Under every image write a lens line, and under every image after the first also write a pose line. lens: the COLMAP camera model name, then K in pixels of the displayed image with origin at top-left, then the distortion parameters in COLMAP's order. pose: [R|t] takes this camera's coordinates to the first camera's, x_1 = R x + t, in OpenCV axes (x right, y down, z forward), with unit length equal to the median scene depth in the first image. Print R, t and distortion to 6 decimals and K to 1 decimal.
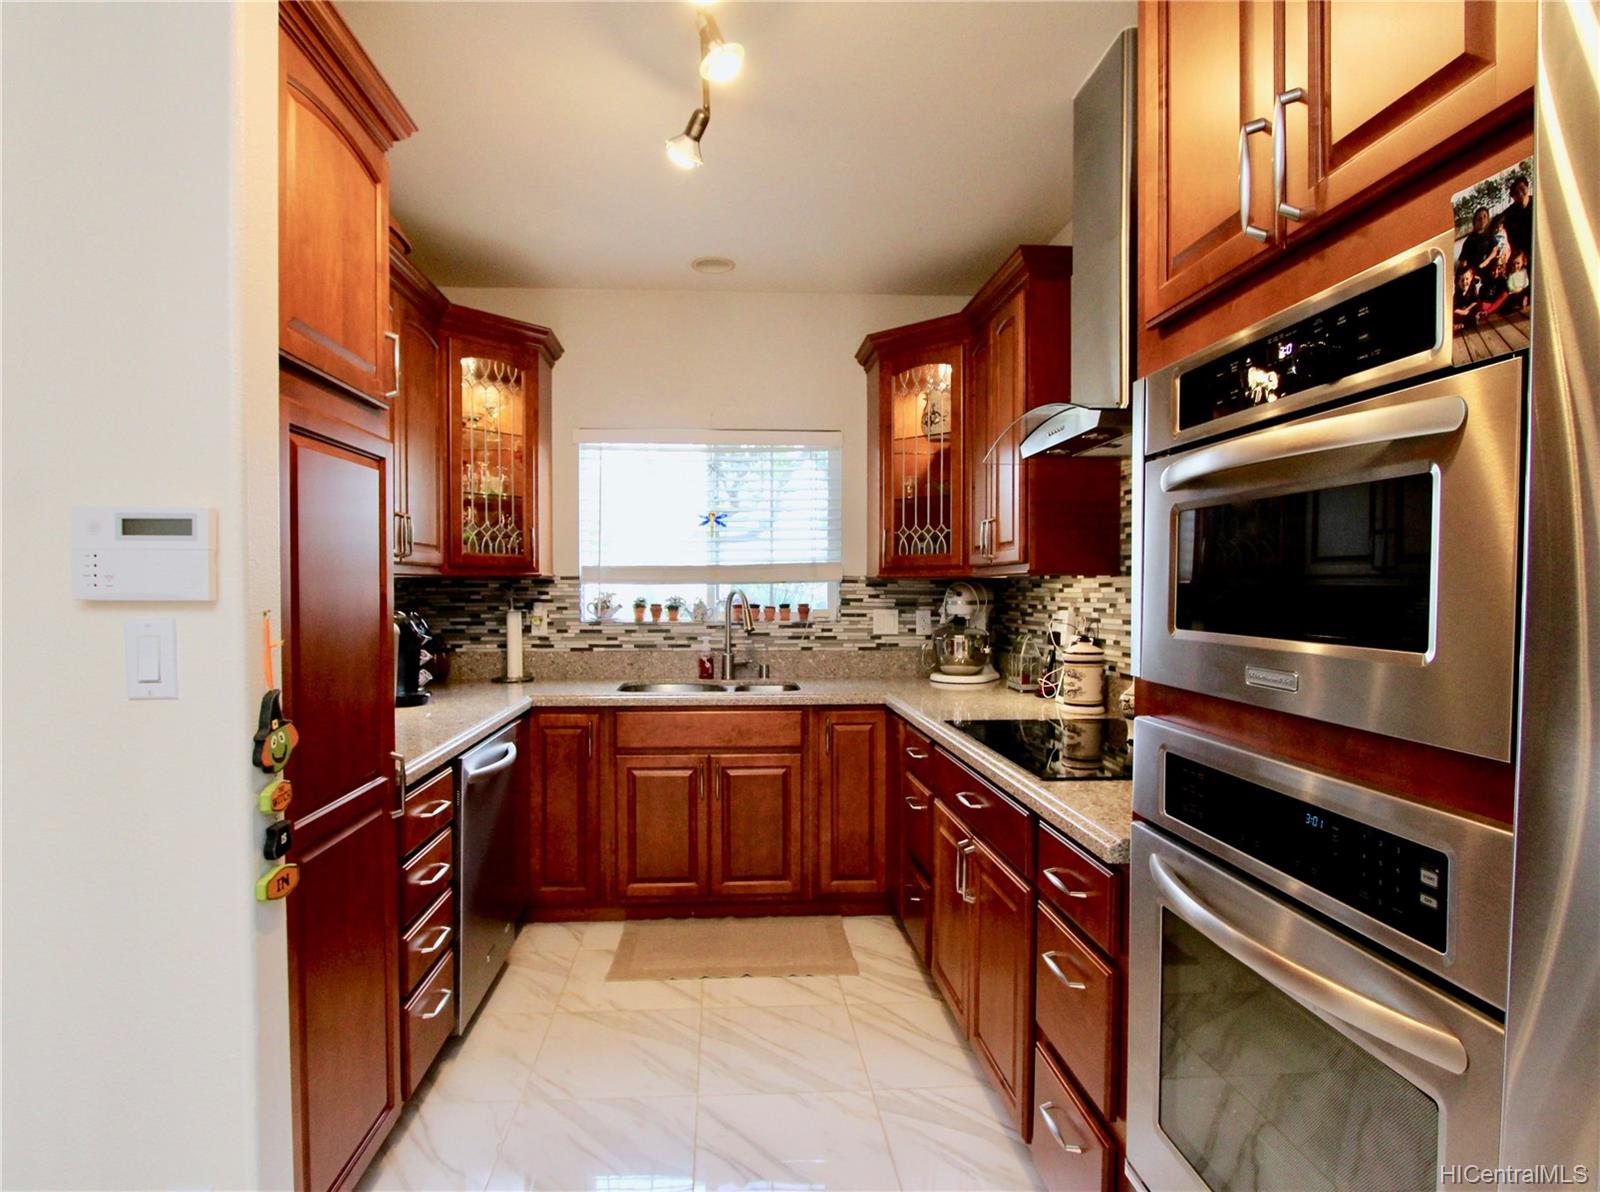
lens RADIAL K [[826.8, 0, 800.0], [0, 826.8, 596.0], [0, 0, 1]] dist [-0.032624, 0.001367]
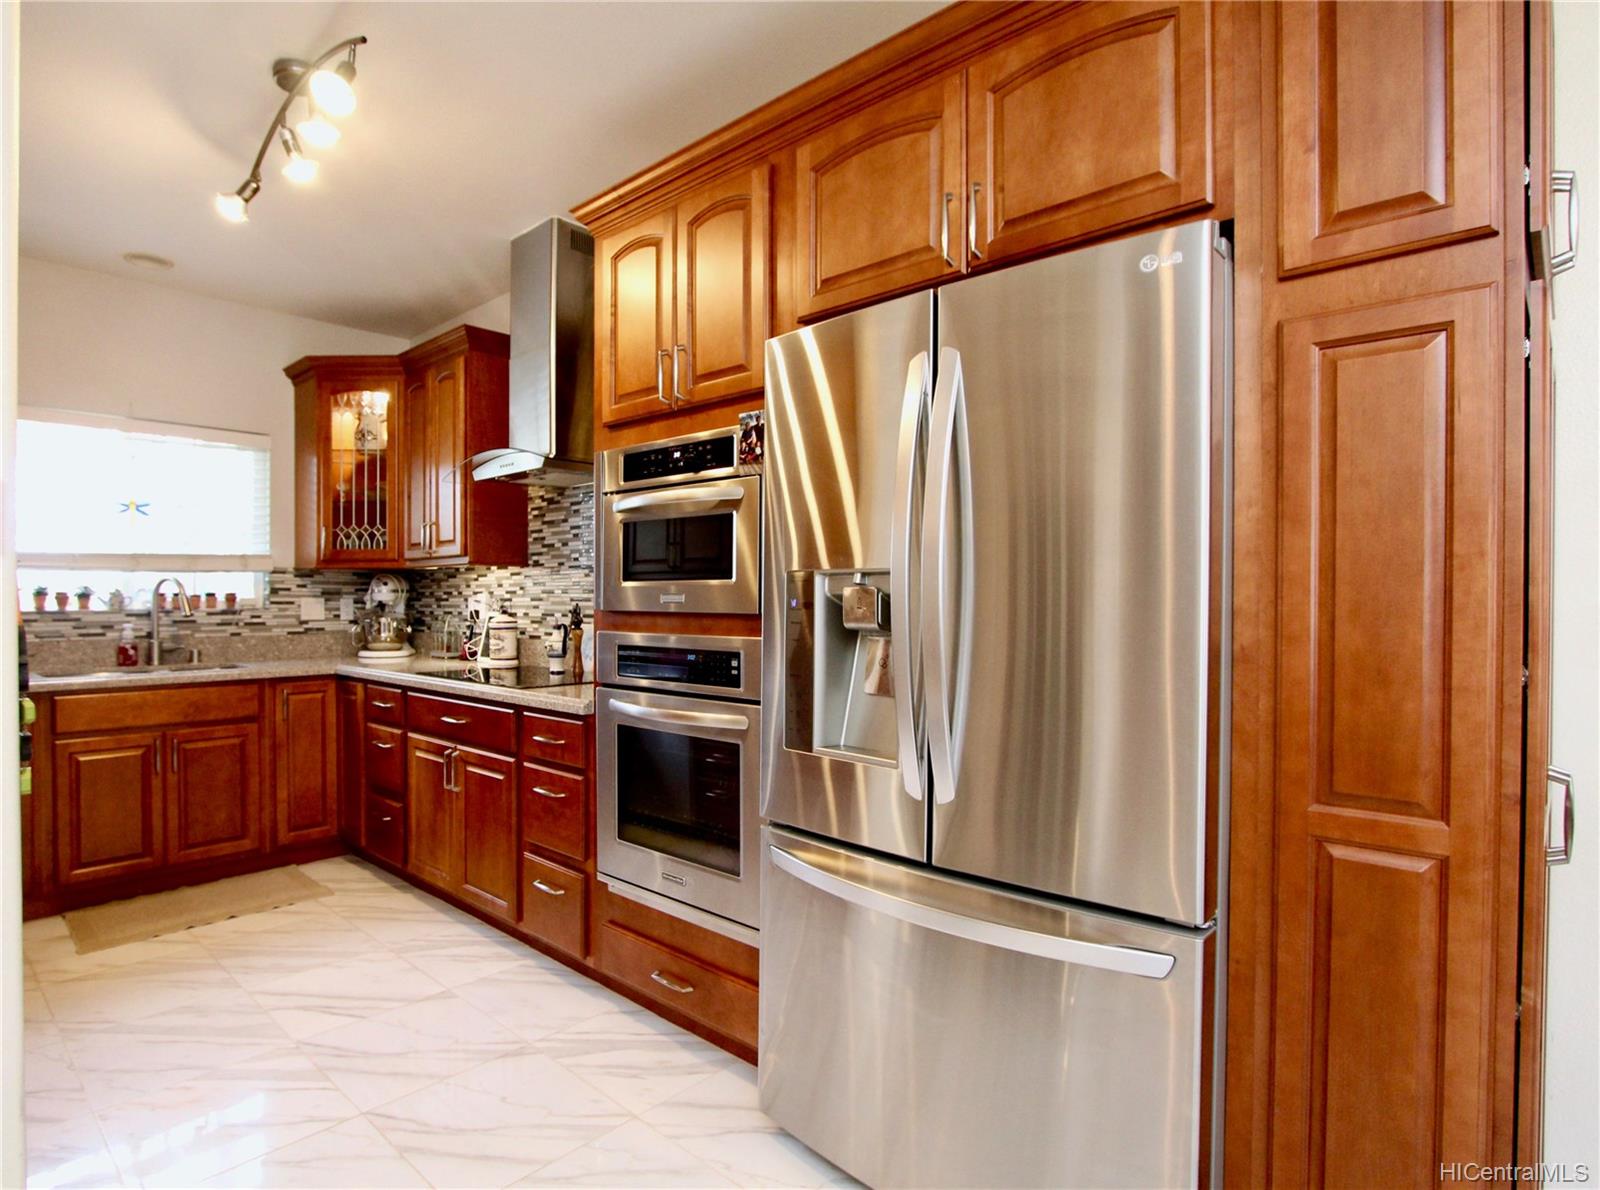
lens RADIAL K [[826.8, 0, 800.0], [0, 826.8, 595.0], [0, 0, 1]] dist [-0.032624, 0.001367]
pose [[0.684161, -0.004012, 0.729320, -0.294395], [0.018252, 0.999766, -0.011623, 0.043559], [-0.729103, 0.021264, 0.684074, -0.285485]]
